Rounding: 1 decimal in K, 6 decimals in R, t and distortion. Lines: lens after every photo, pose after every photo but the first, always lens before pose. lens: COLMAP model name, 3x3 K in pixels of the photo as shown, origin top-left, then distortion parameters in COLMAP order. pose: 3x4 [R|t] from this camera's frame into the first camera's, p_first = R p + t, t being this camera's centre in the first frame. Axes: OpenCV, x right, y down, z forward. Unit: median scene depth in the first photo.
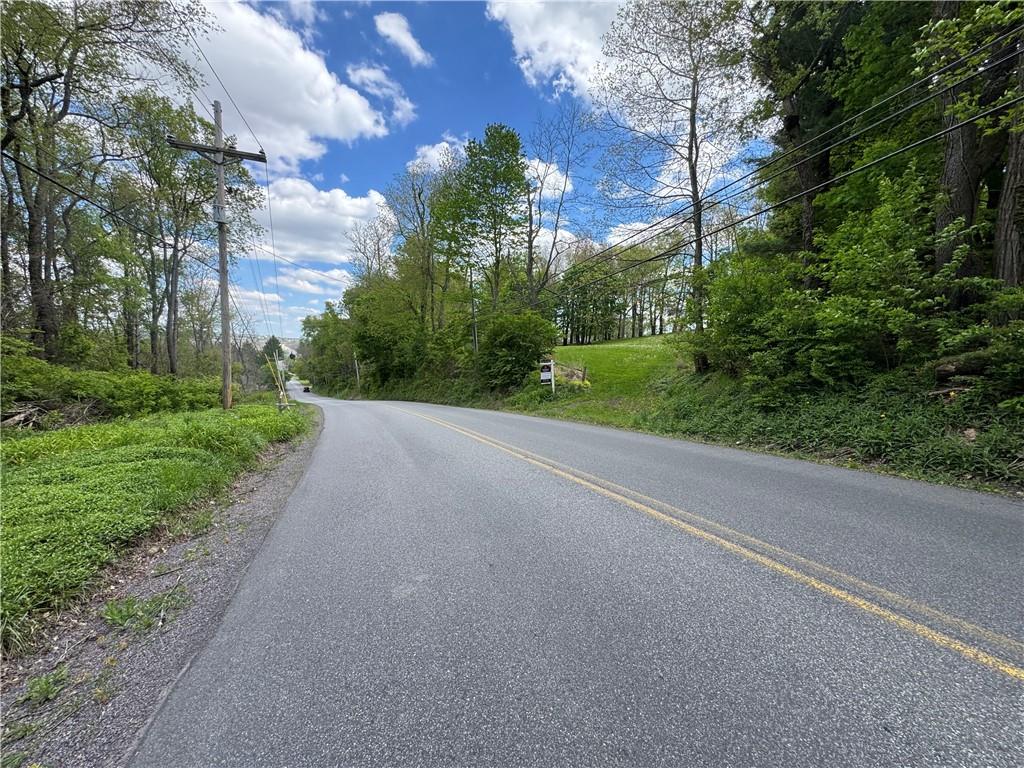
lens RADIAL K [[418.0, 0, 512.3], [0, 418.0, 384.9], [0, 0, 1]] dist [0.000835, -0.000236]
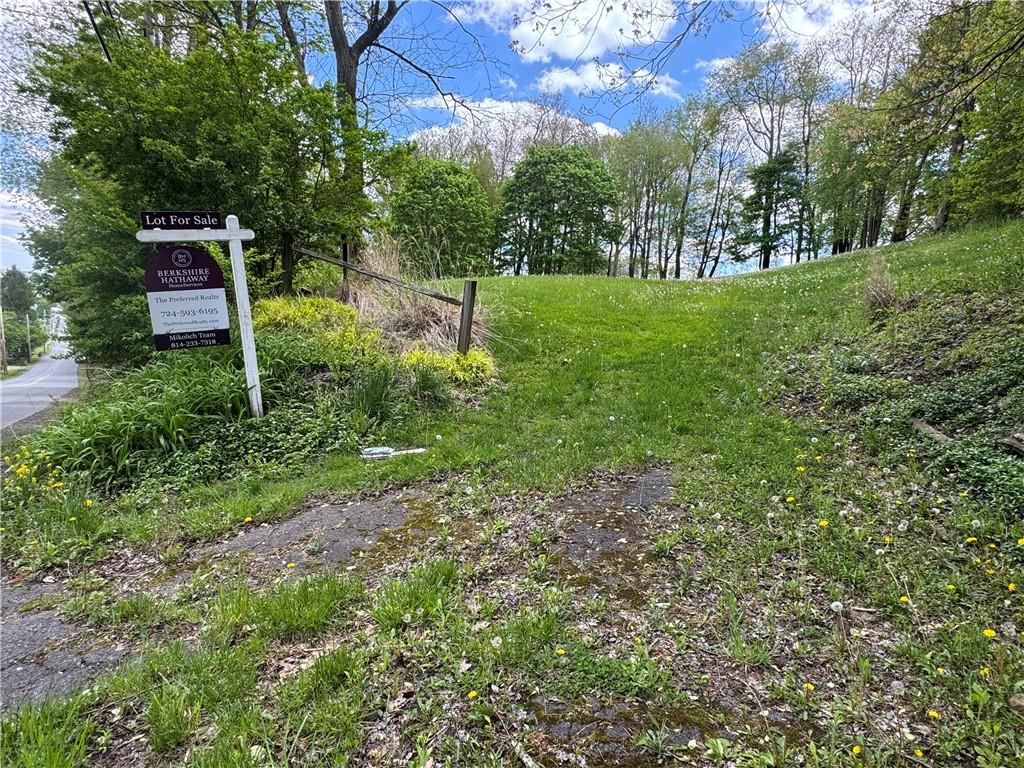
lens RADIAL K [[600.3, 0, 513.0], [0, 600.3, 382.4], [0, 0, 1]] dist [-0.005875, -0.000321]
pose [[0.994652, 0.017730, 0.101751, 0.046658], [-0.021004, 0.999292, 0.031199, -0.000974], [-0.101126, -0.033169, 0.994321, 0.198834]]
